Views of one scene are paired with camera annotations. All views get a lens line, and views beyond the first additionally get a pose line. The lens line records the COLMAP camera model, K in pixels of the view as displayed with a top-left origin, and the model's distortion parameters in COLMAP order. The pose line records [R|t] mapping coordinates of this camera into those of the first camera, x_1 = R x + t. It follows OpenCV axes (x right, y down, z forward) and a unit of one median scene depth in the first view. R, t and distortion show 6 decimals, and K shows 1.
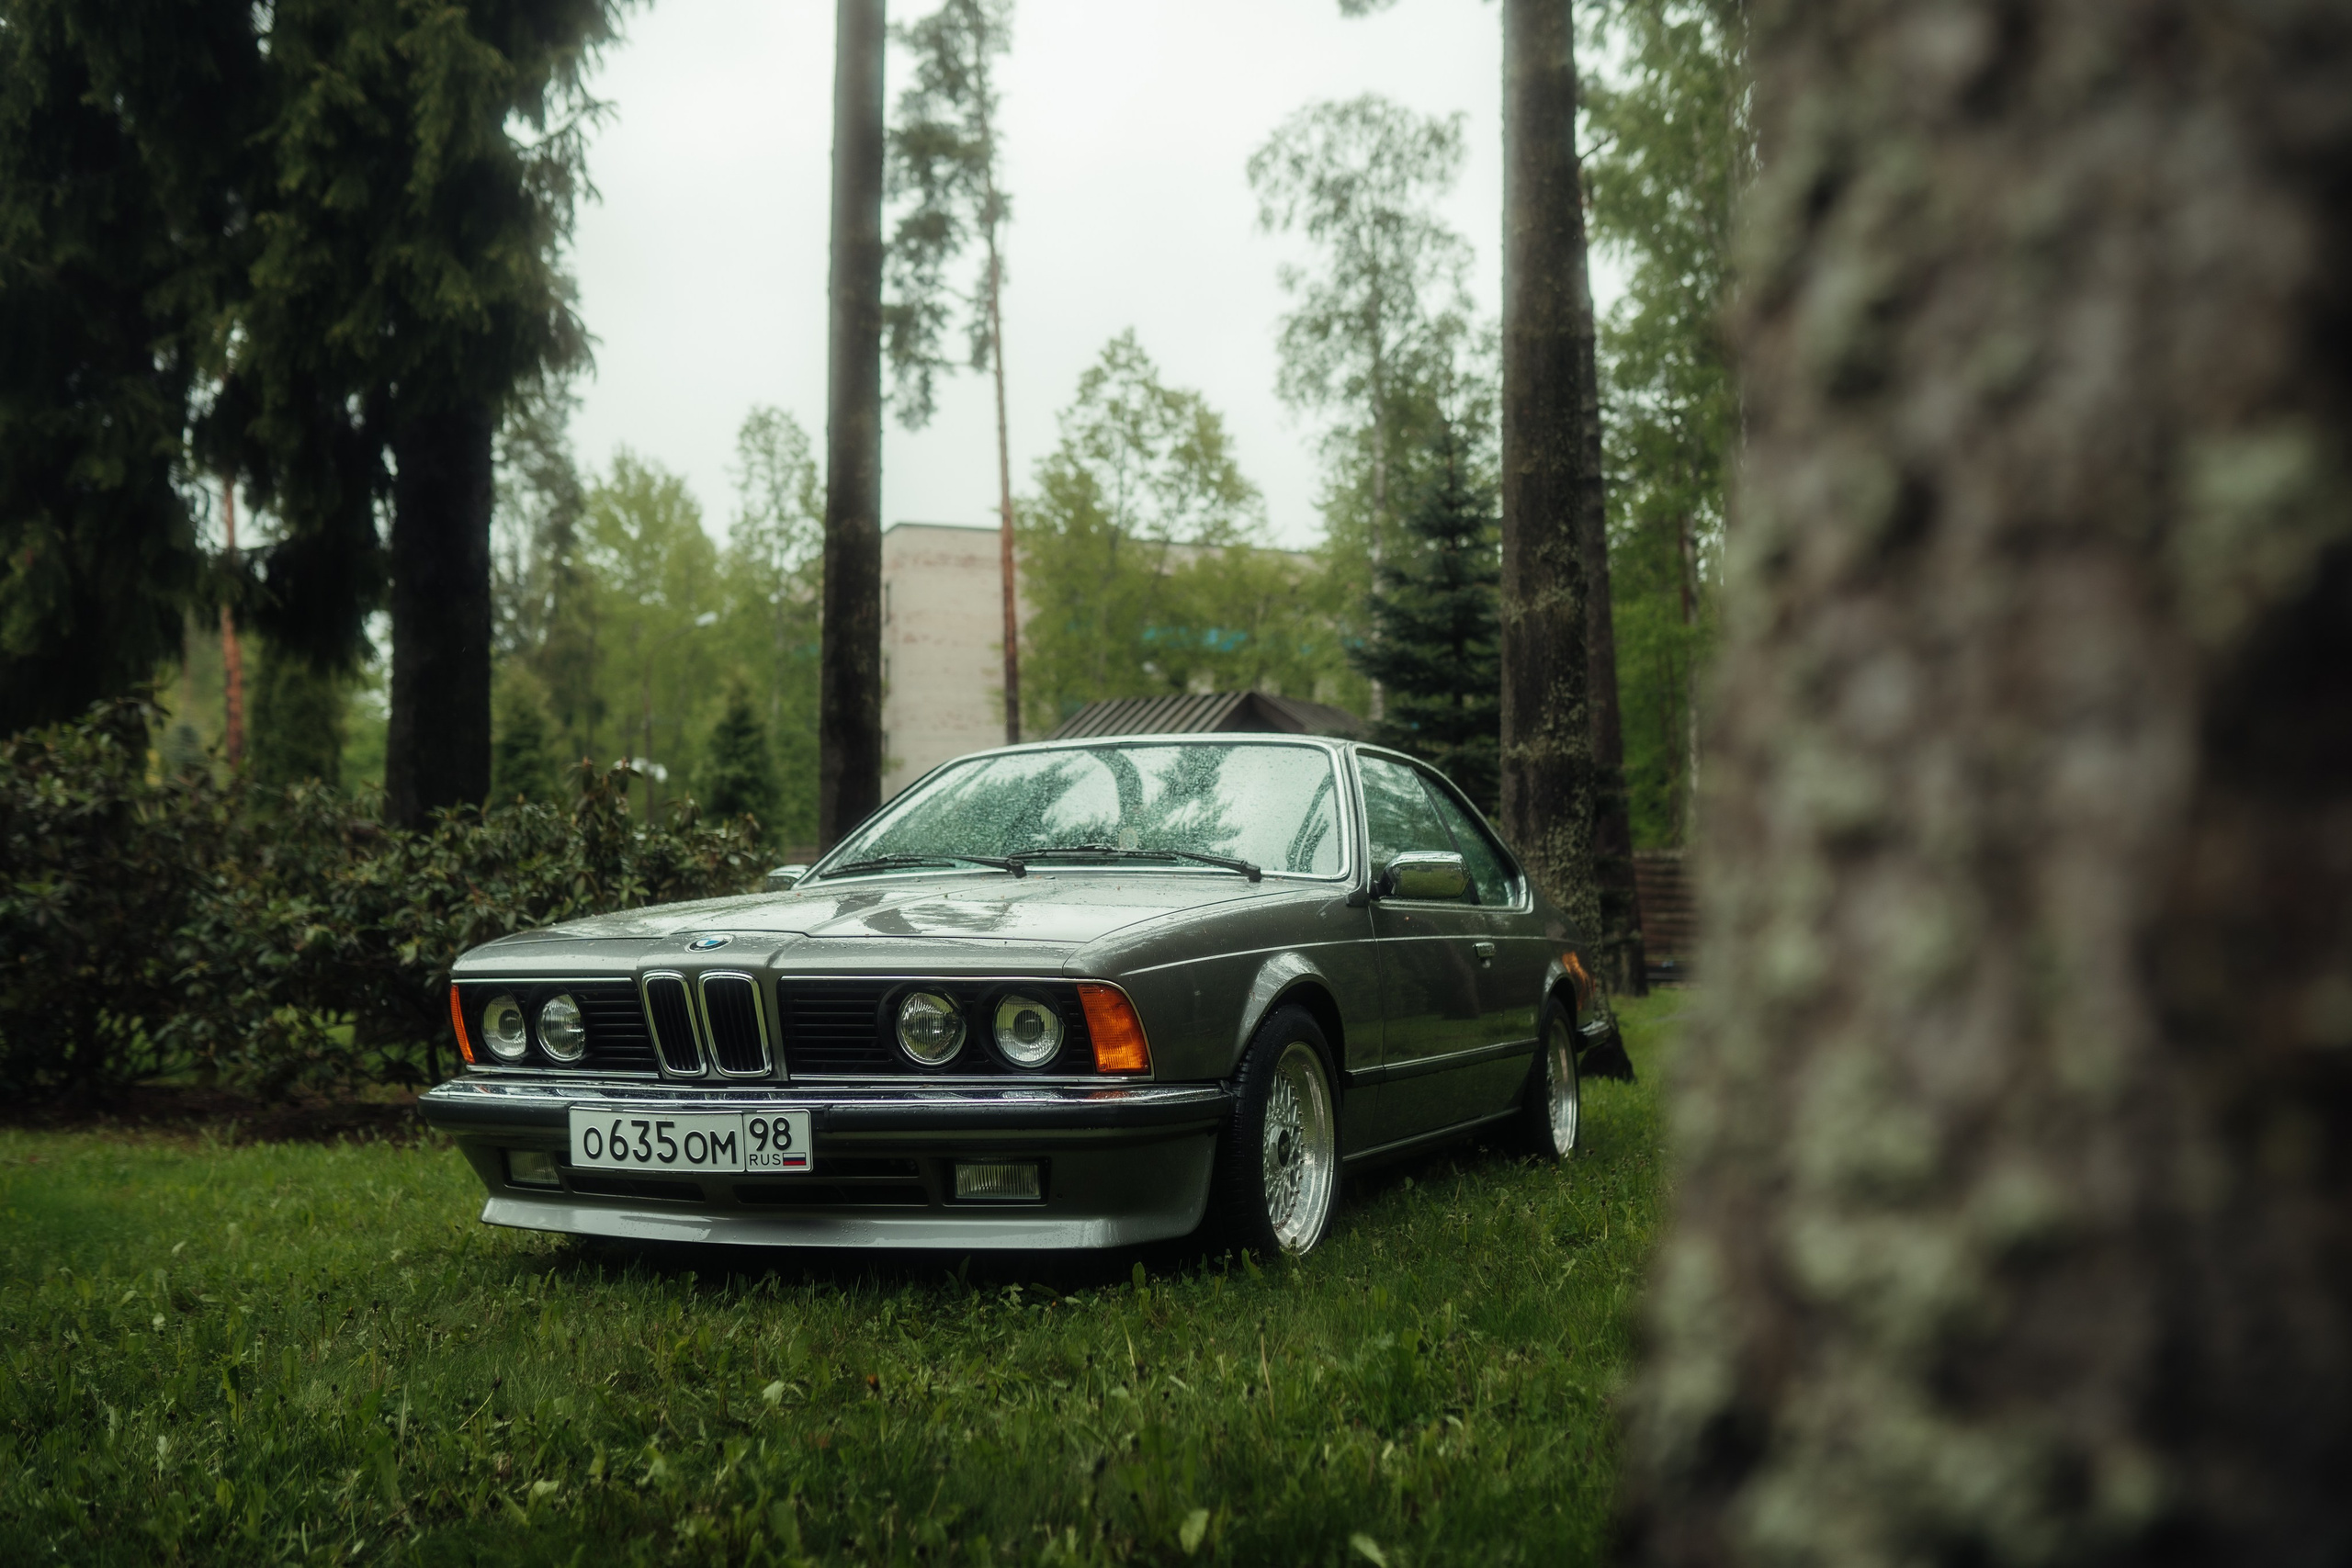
lens RADIAL K [[2301.2, 0, 1184.1], [0, 2301.2, 787.4], [0, 0, 1]] dist [-0.126659, 0.390013]
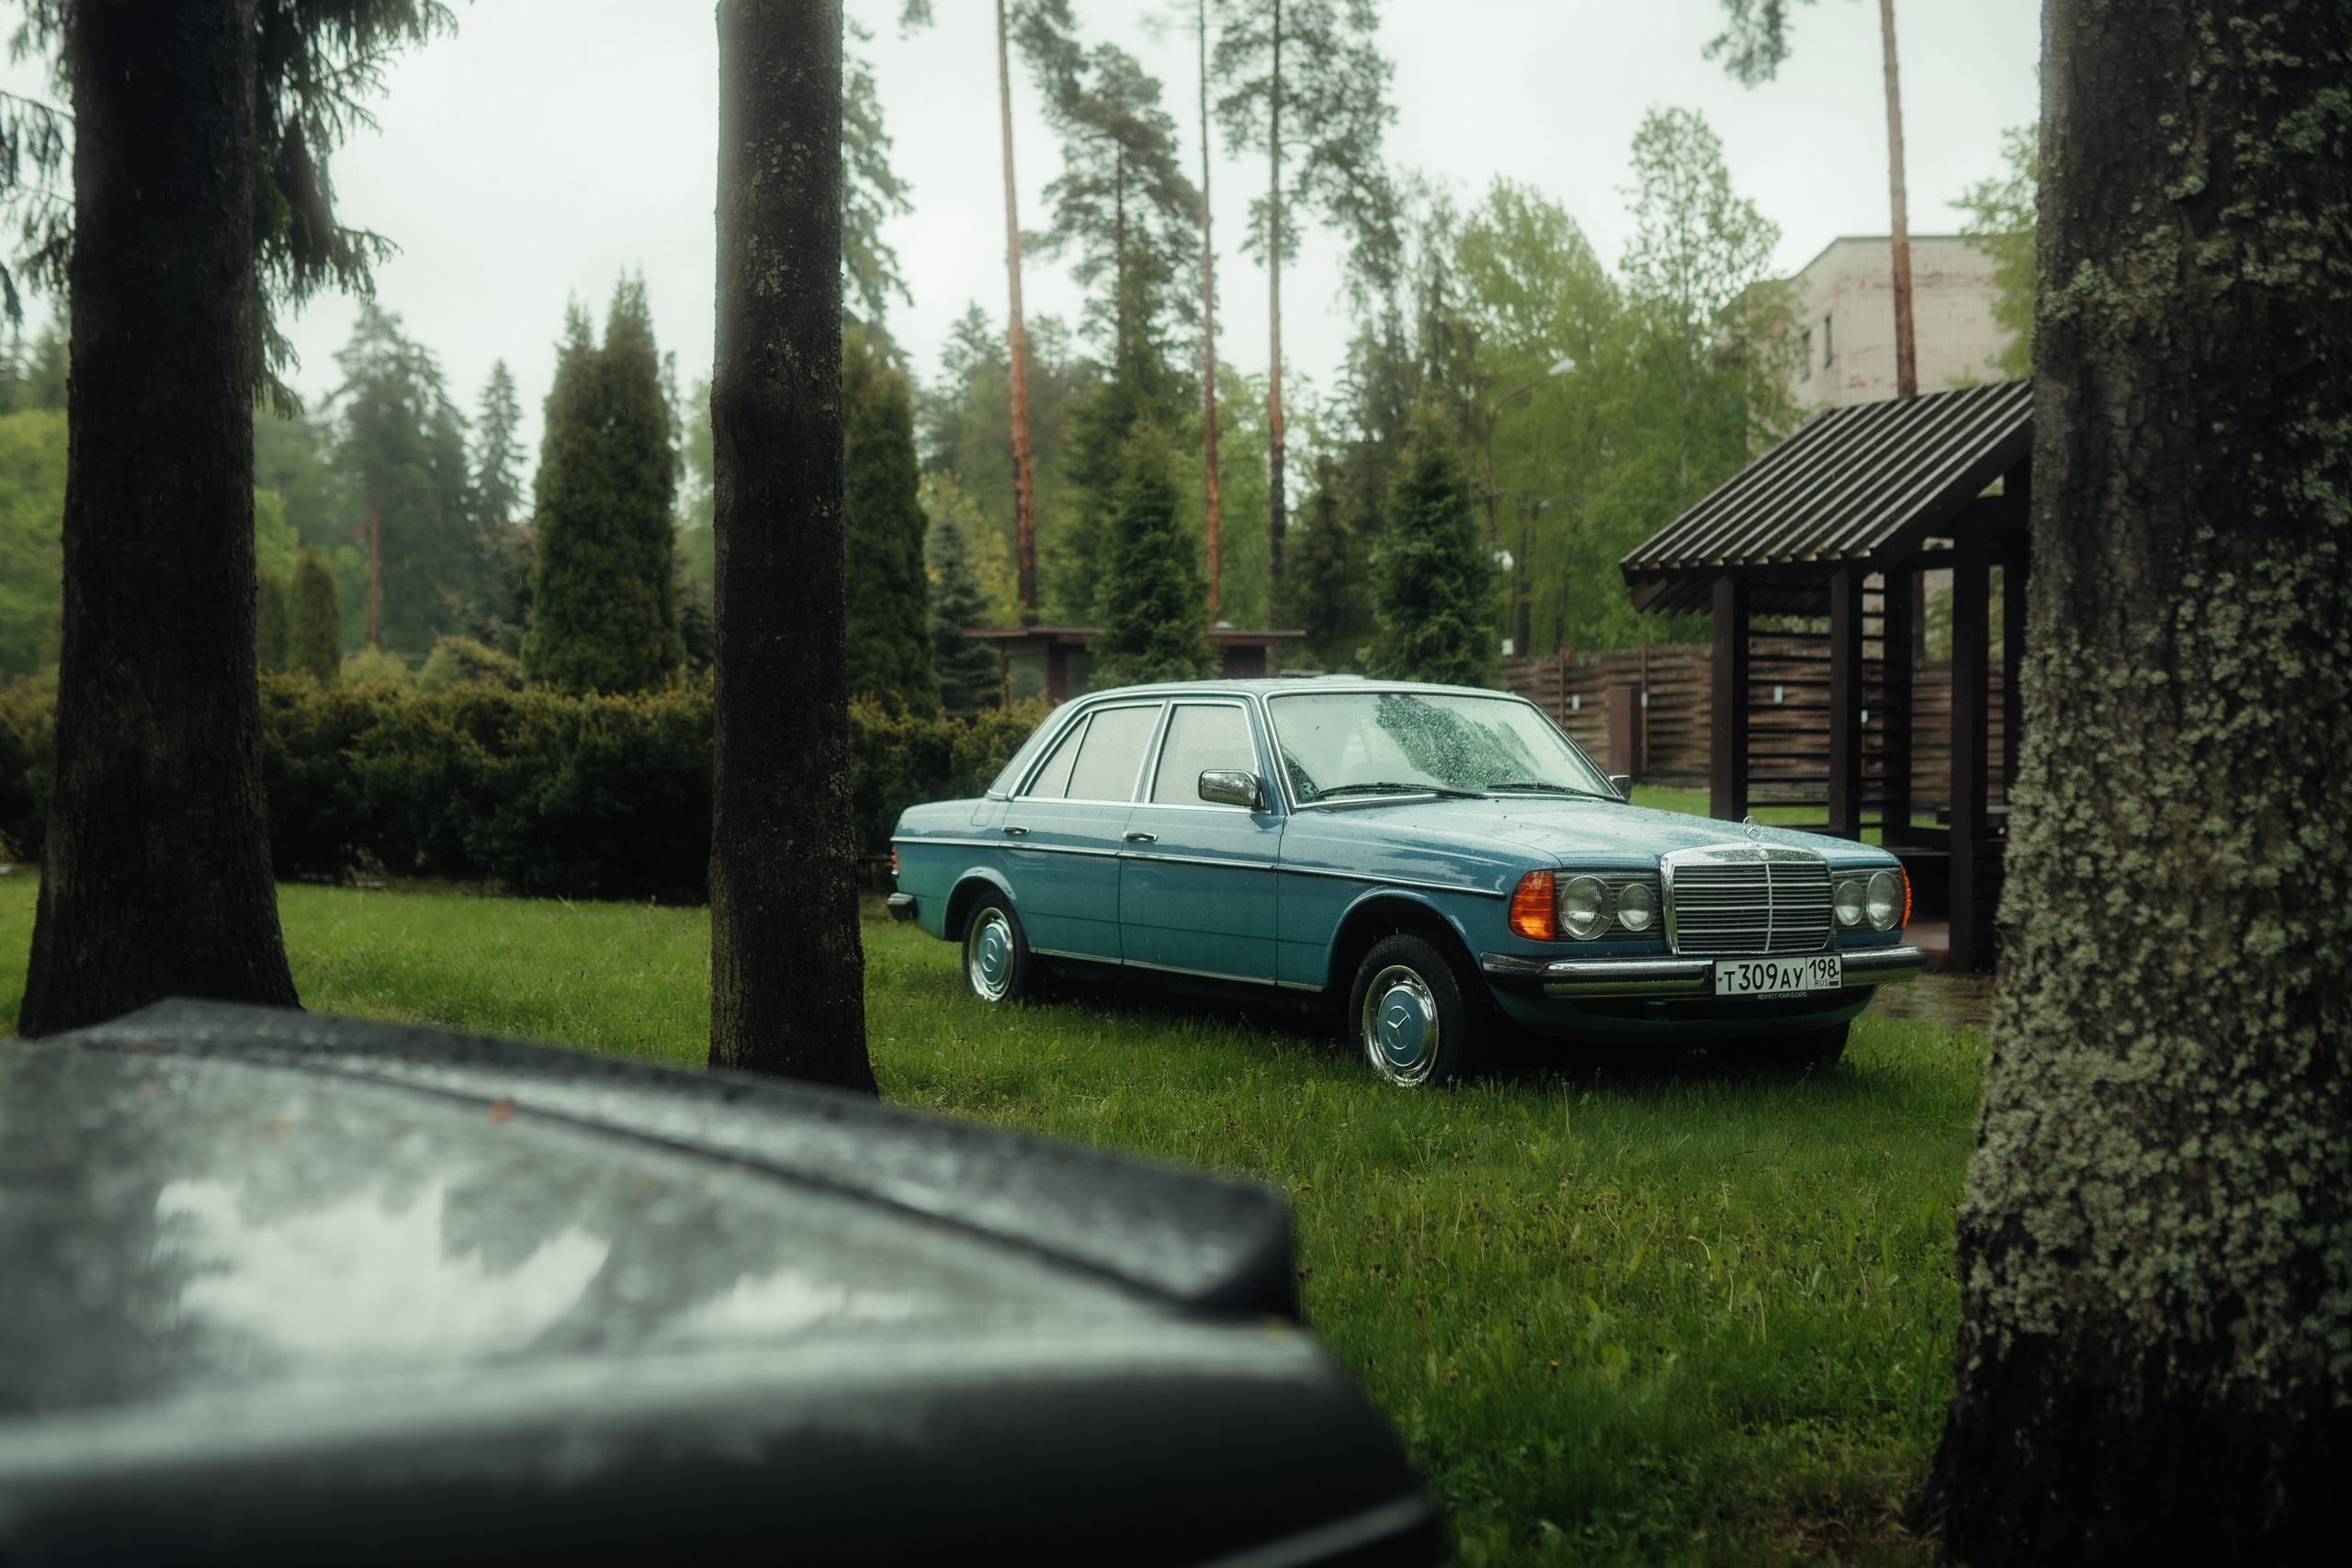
lens RADIAL K [[2346.5, 0, 1173.9], [0, 2346.5, 720.3], [0, 0, 1]] dist [-0.137401, 0.194440]
pose [[0.886281, -0.002306, -0.463143, 0.075910], [0.029103, 0.998289, 0.050722, 0.007437], [0.462233, -0.058433, 0.884831, 0.305788]]
